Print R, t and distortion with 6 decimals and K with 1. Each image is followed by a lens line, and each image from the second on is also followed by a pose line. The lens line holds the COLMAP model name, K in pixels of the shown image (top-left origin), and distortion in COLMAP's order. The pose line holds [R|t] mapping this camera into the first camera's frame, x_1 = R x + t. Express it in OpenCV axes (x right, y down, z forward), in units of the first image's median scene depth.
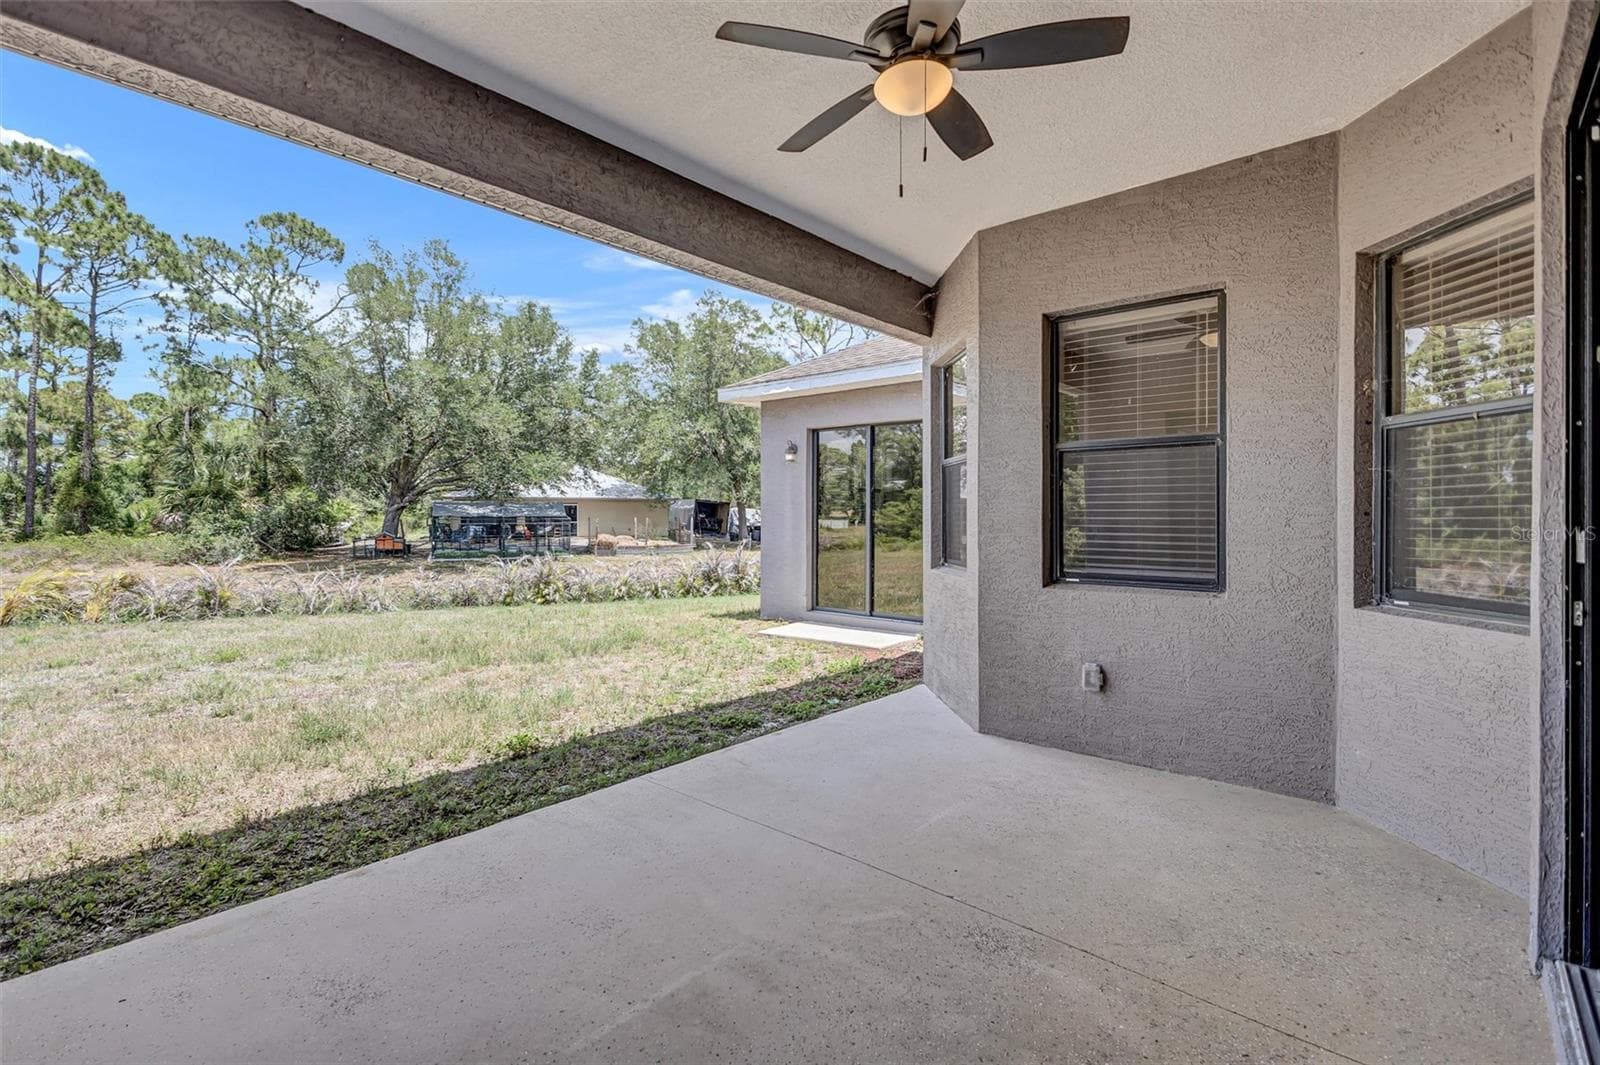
lens RADIAL K [[735.3, 0, 798.2], [0, 735.3, 527.0], [0, 0, 1]] dist [-0.000357, -0.000320]
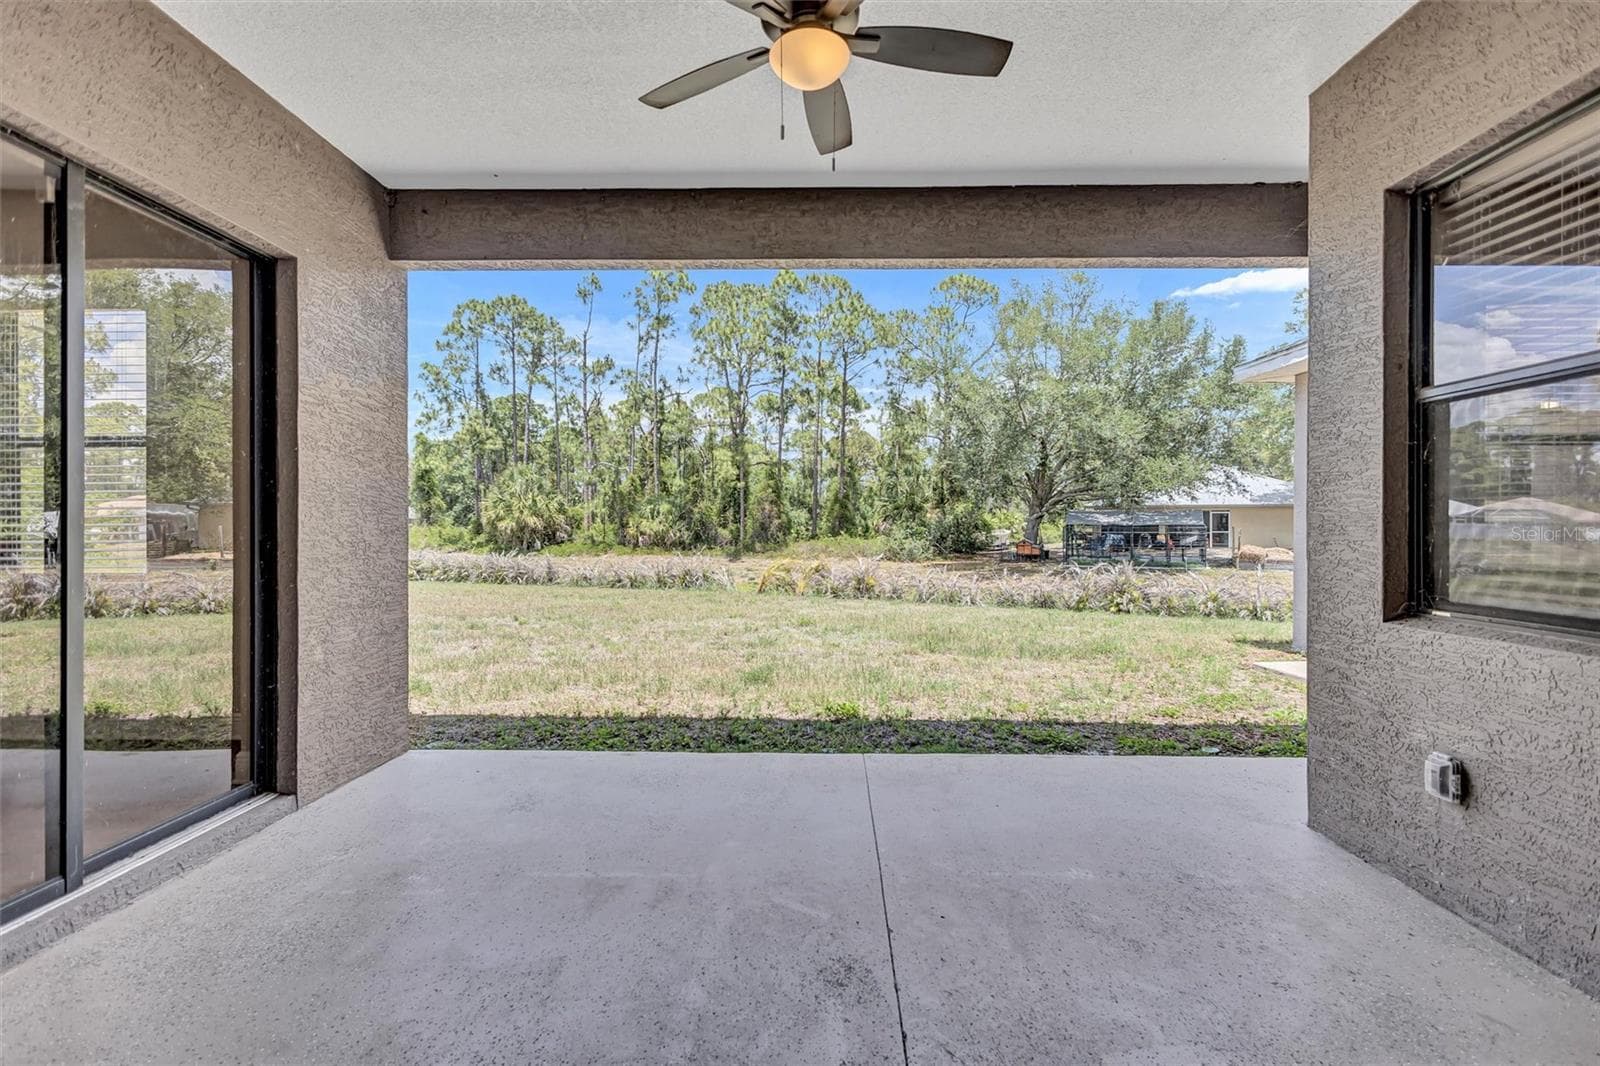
lens RADIAL K [[731.1, 0, 798.0], [0, 731.1, 537.5], [0, 0, 1]] dist [-0.000316, -0.001120]
pose [[0.638874, 0.015324, -0.769159, 0.071221], [-0.014802, 0.999861, 0.007625, 0.001857], [0.769169, 0.006513, 0.639012, 0.030089]]
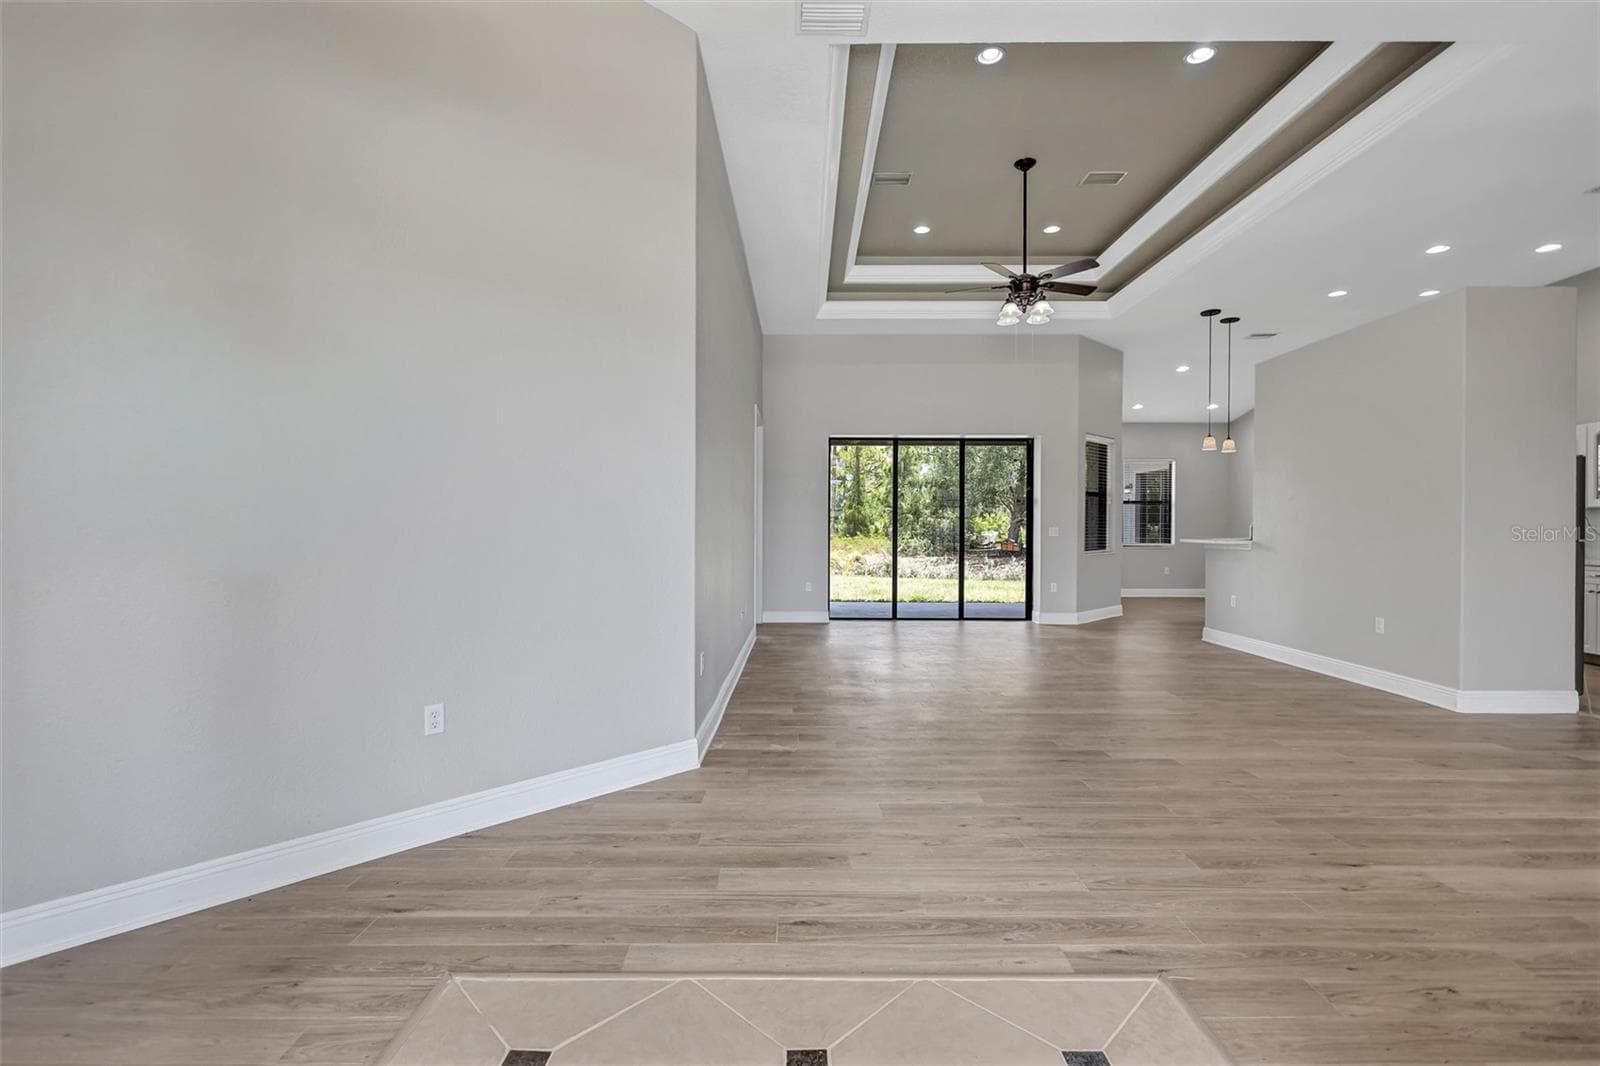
lens RADIAL K [[735.3, 0, 798.2], [0, 735.3, 527.5], [0, 0, 1]] dist [-0.000357, -0.000320]
pose [[0.649081, 0.004057, -0.760708, 0.247440], [-0.016518, 0.999825, -0.008761, 0.005369], [0.760540, 0.018252, 0.649035, -0.212994]]
